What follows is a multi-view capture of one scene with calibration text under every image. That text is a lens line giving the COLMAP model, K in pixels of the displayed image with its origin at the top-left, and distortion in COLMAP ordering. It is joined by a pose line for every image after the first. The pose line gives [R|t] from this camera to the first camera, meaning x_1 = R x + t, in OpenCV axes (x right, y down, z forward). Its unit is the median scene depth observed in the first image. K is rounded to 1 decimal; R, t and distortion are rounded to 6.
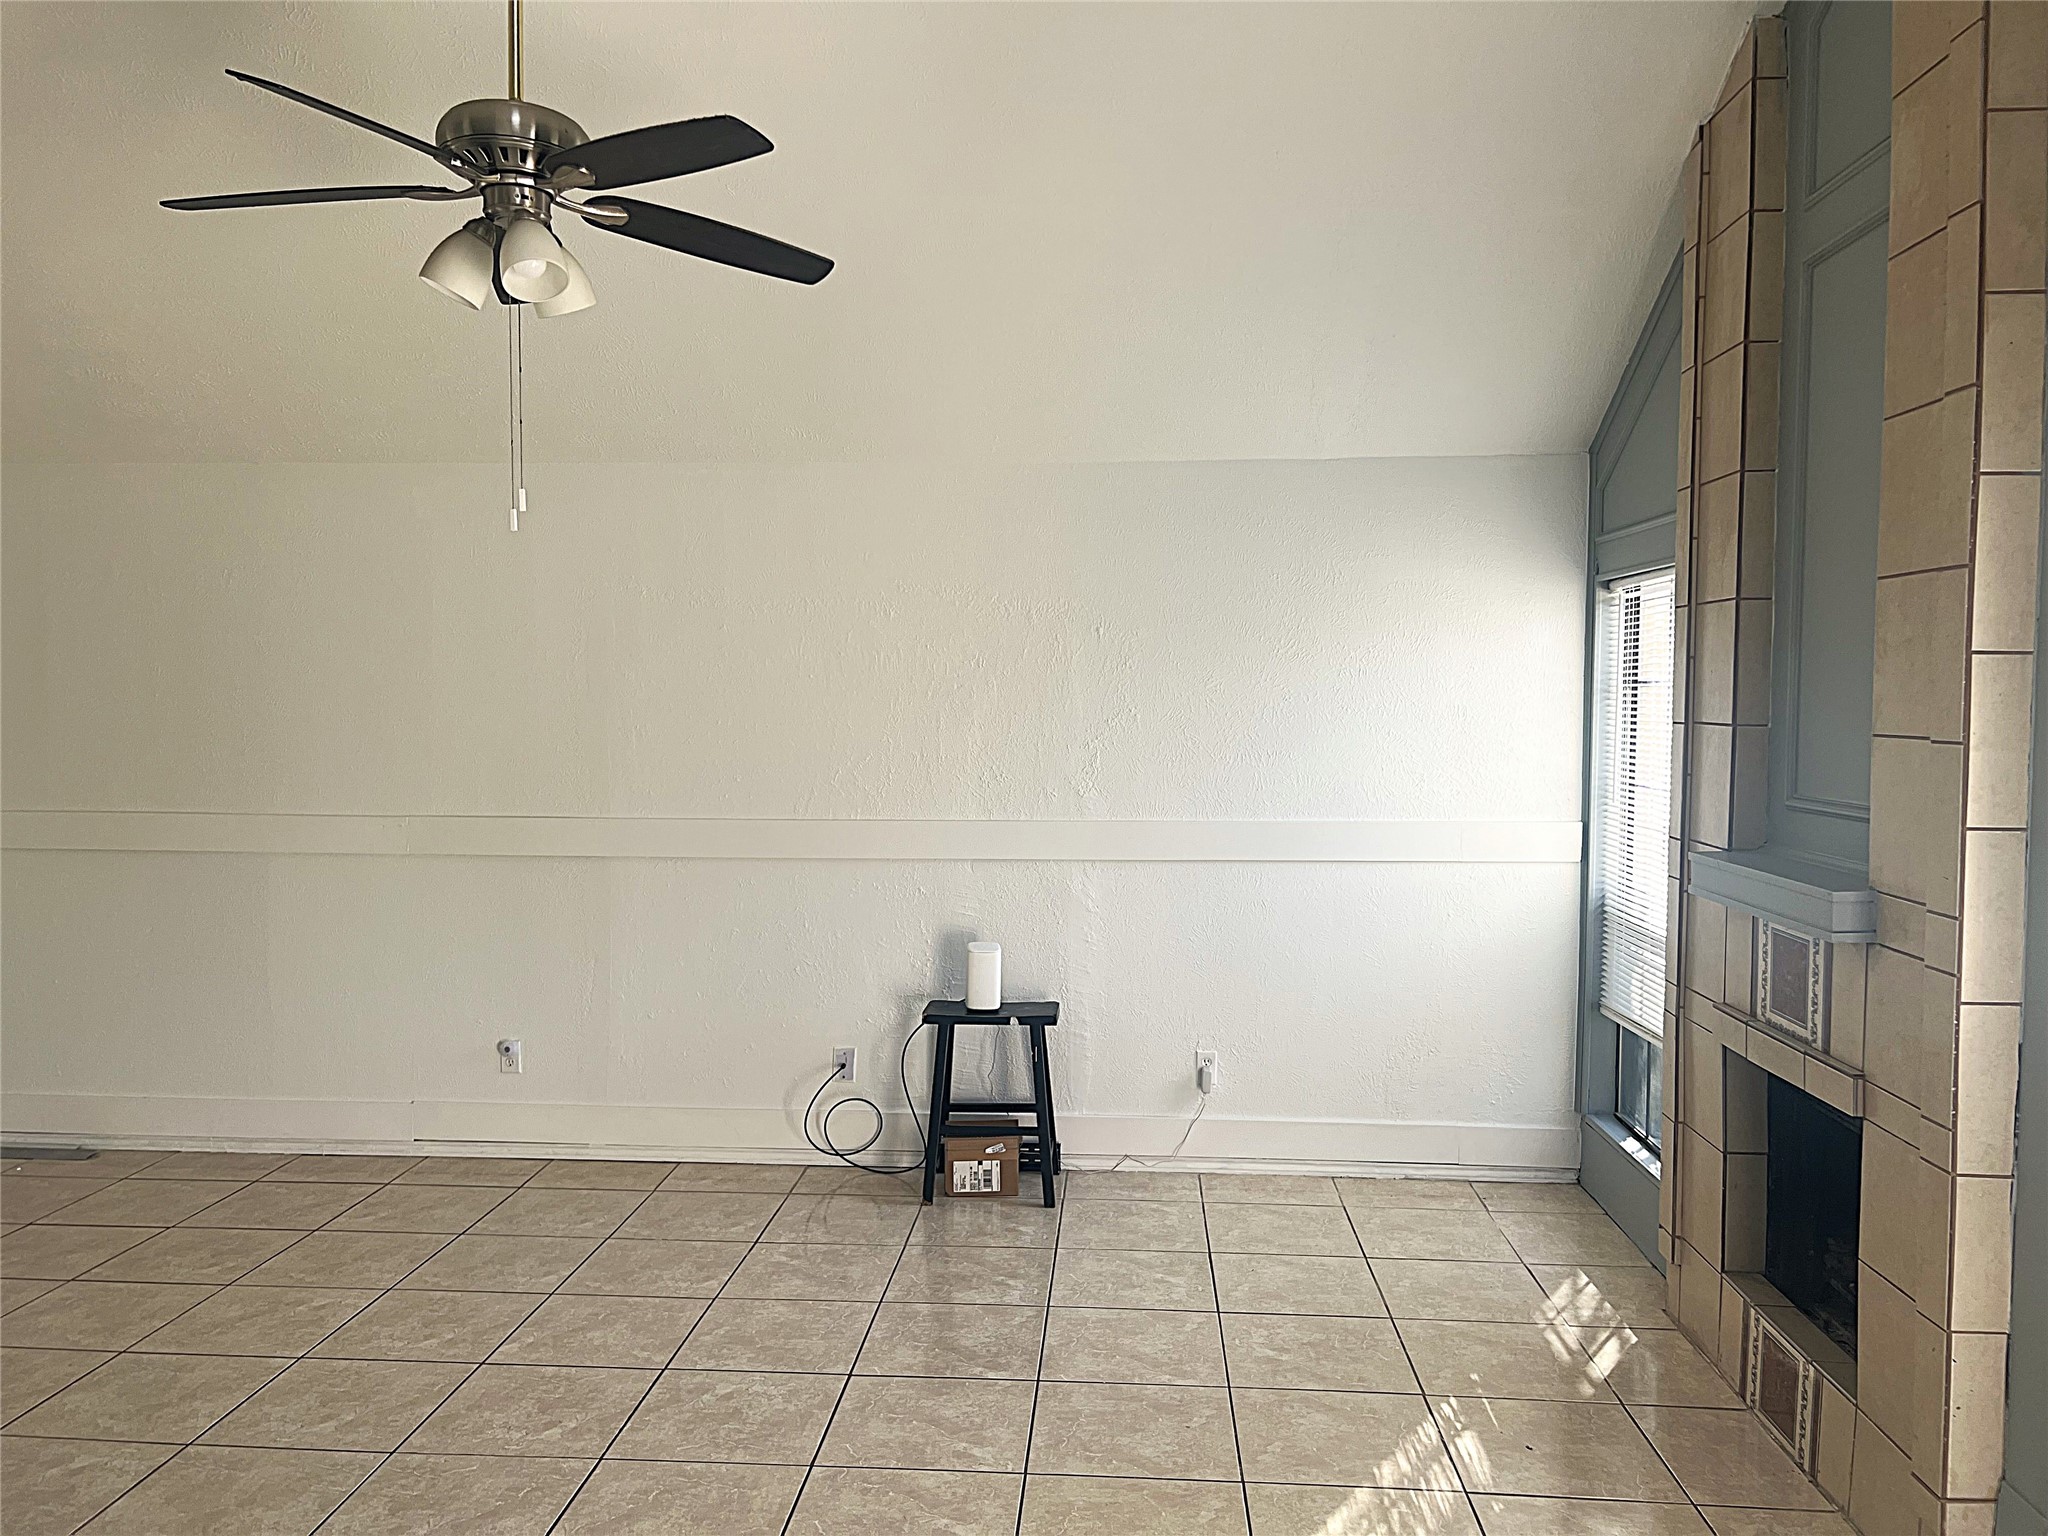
lens RADIAL K [[1543.6, 0, 1022.4], [0, 1543.6, 788.0], [0, 0, 1]] dist [0.036046, -0.046818]
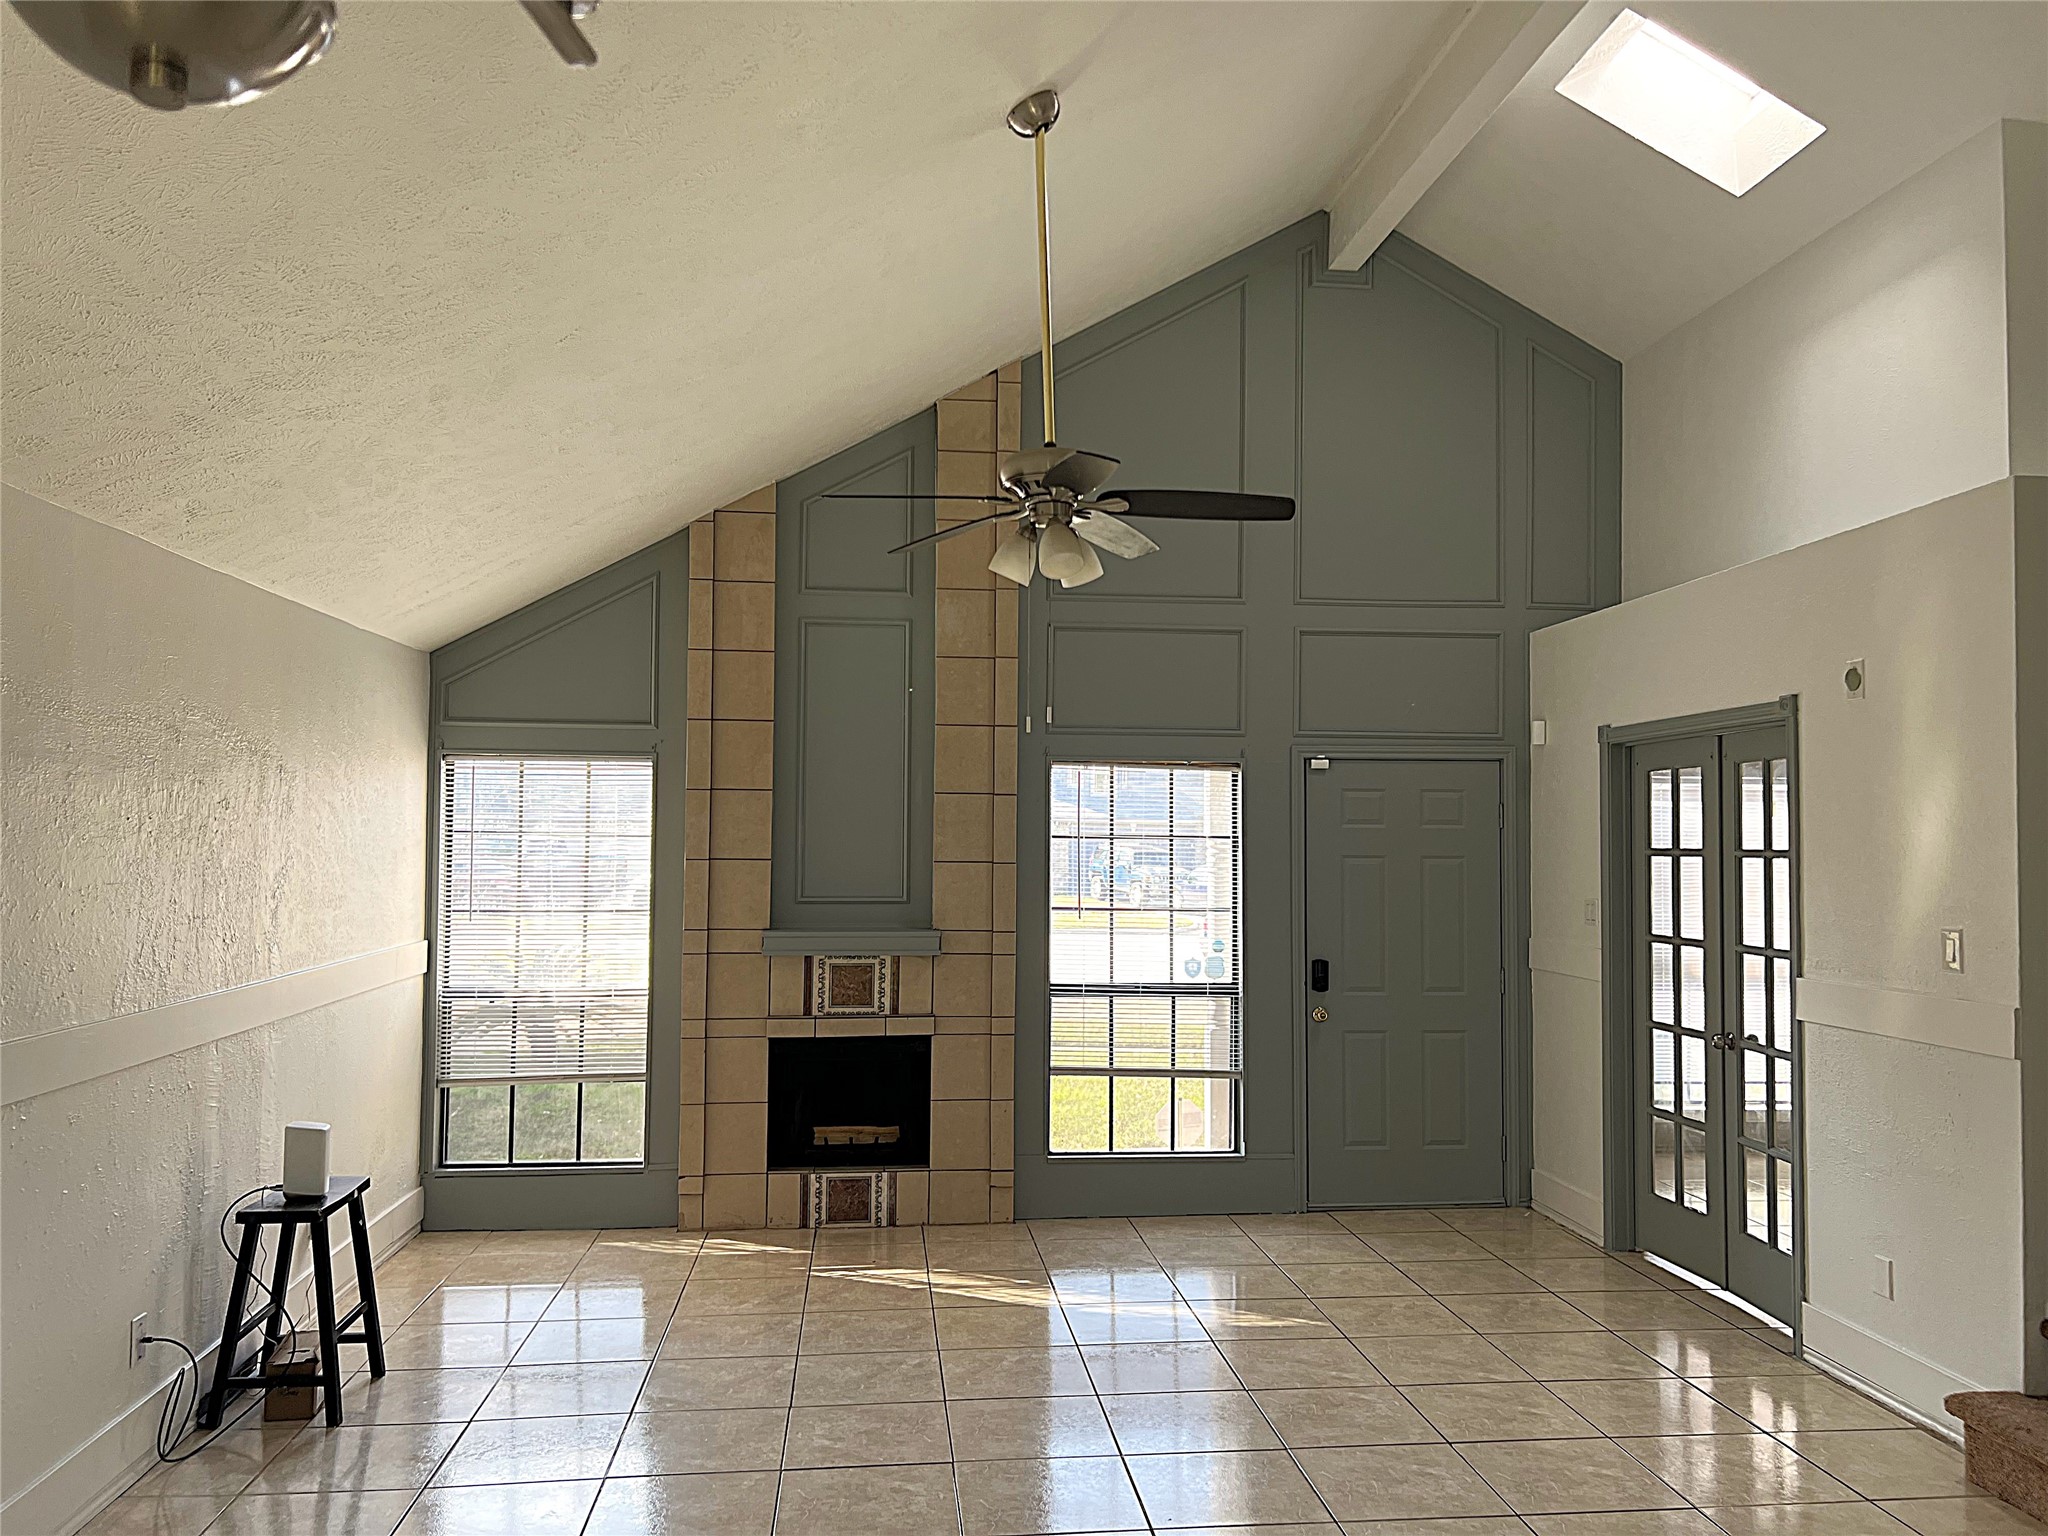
lens RADIAL K [[1543.6, 0, 1013.5], [0, 1543.6, 766.9], [0, 0, 1]] dist [0.036046, -0.046818]
pose [[-0.153235, 0.040379, 0.987365, -1.230206], [0.052640, 0.998080, -0.032647, -0.066826], [-0.986787, 0.046973, -0.155066, 0.897875]]
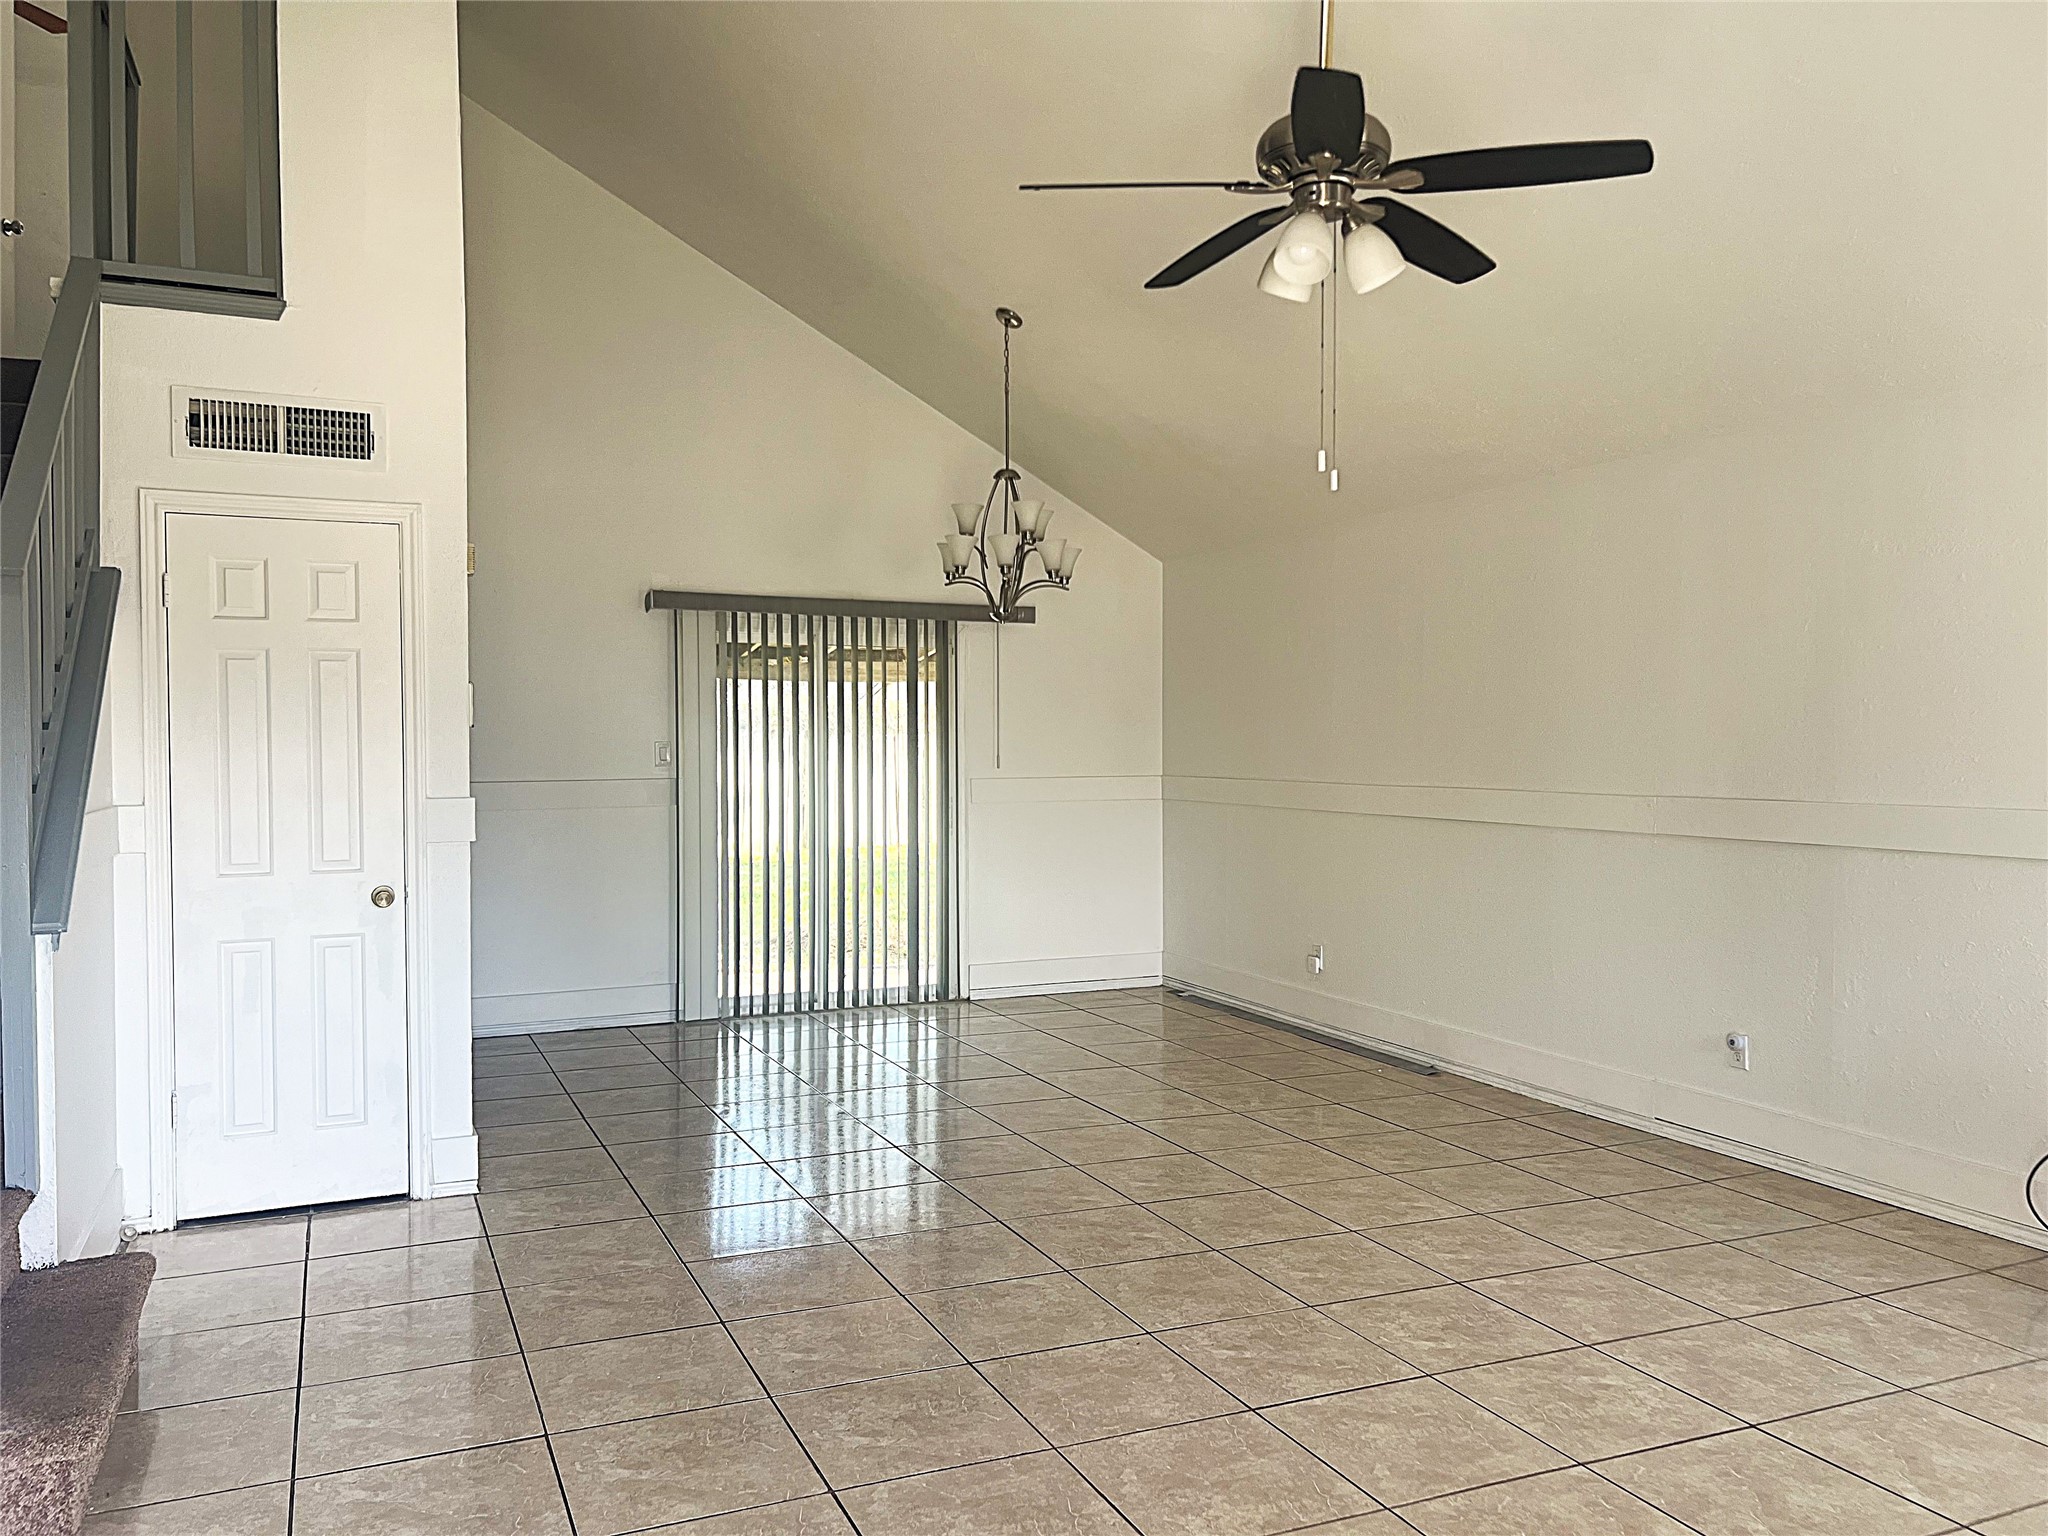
lens RADIAL K [[1543.6, 0, 1017.1], [0, 1543.6, 766.8], [0, 0, 1]] dist [0.036046, -0.046818]
pose [[0.458378, 0.009861, -0.888702, 0.413156], [-0.049158, 0.998689, -0.014274, 0.045558], [0.887397, 0.050230, 0.458262, 0.212710]]
